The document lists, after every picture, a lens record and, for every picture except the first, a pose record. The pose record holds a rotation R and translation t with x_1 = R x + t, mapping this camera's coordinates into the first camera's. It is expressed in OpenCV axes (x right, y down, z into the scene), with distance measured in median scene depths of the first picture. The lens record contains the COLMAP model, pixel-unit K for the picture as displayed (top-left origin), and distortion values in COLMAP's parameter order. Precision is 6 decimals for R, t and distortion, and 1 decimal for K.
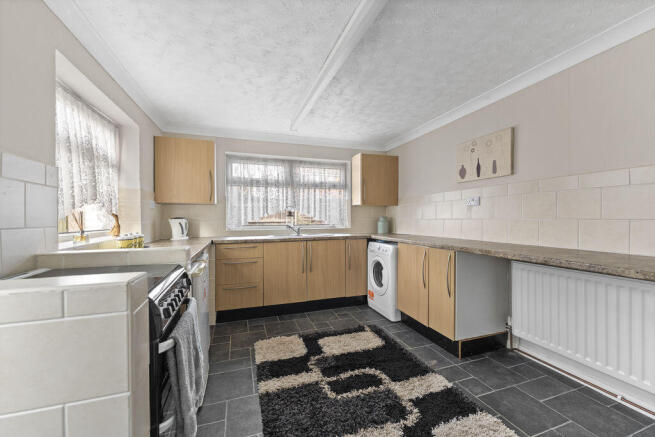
lens RADIAL K [[260.0, 0, 328.4], [0, 260.0, 218.2], [0, 0, 1]] dist [-0.000900, -0.000098]
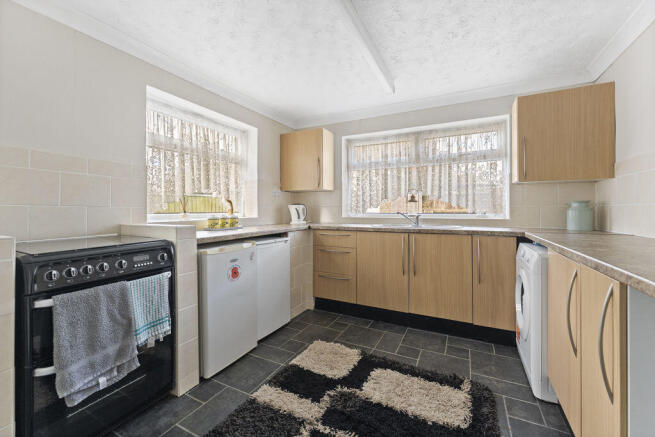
lens RADIAL K [[264.8, 0, 332.6], [0, 264.8, 206.8], [0, 0, 1]] dist [0.001515, 0.000170]
pose [[0.698543, -0.002662, -0.715563, 0.349147], [-0.002559, 0.999977, -0.006218, 0.017521], [0.715564, 0.006175, 0.698520, 0.335065]]
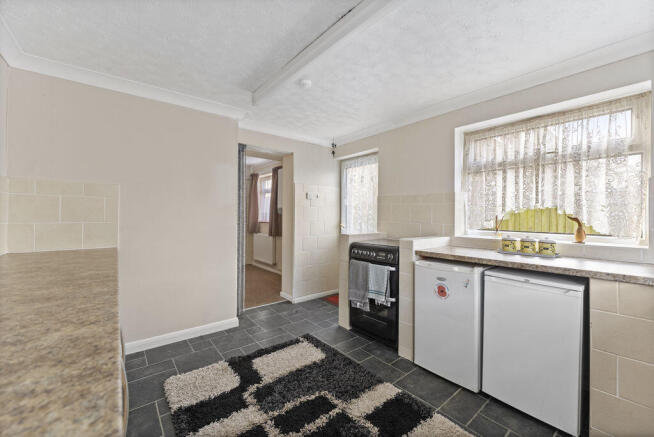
lens RADIAL K [[267.1, 0, 327.0], [0, 267.1, 218.5], [0, 0, 1]] dist [-0.000039, -0.000043]
pose [[-0.939690, 0.003289, -0.342011, 0.213812], [-0.002153, 0.999877, 0.015533, -0.017813], [0.342020, 0.015332, -0.939567, 1.167289]]
